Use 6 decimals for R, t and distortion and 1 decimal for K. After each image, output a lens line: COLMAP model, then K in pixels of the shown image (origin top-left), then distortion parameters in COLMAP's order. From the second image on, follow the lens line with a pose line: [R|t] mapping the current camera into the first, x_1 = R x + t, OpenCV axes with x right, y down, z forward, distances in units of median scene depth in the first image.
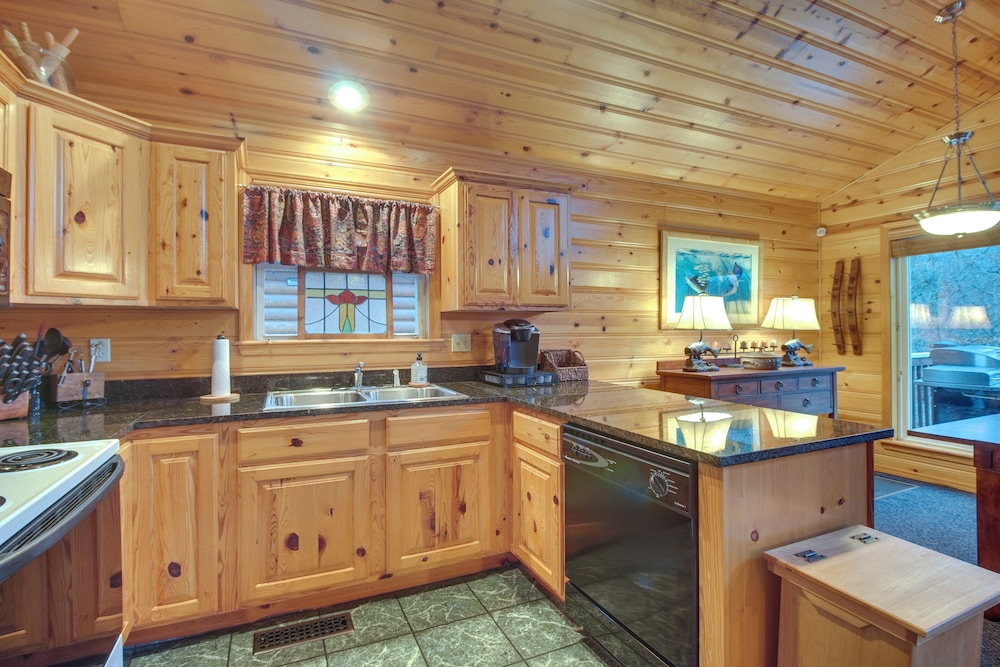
lens RADIAL K [[451.3, 0, 498.4], [0, 451.3, 330.8], [0, 0, 1]] dist [-0.004942, -0.007703]
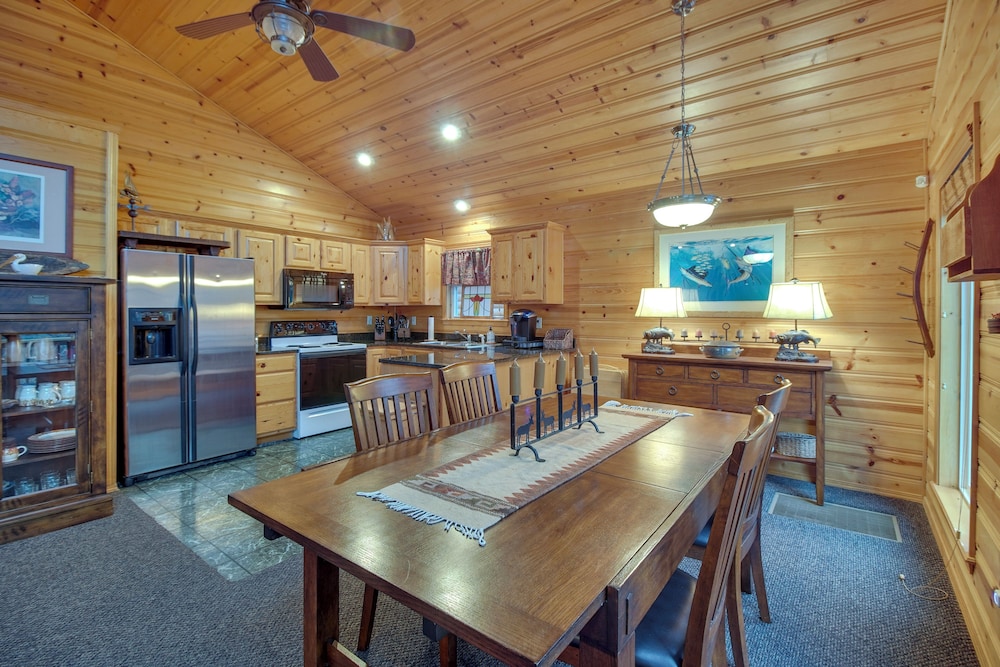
lens RADIAL K [[451.3, 0, 501.4], [0, 451.3, 318.0], [0, 0, 1]] dist [-0.004942, -0.007703]
pose [[0.469968, 0.019813, -0.882461, 1.530582], [-0.005372, 0.999794, 0.019586, -0.024764], [0.882667, -0.004464, 0.469977, 0.143081]]
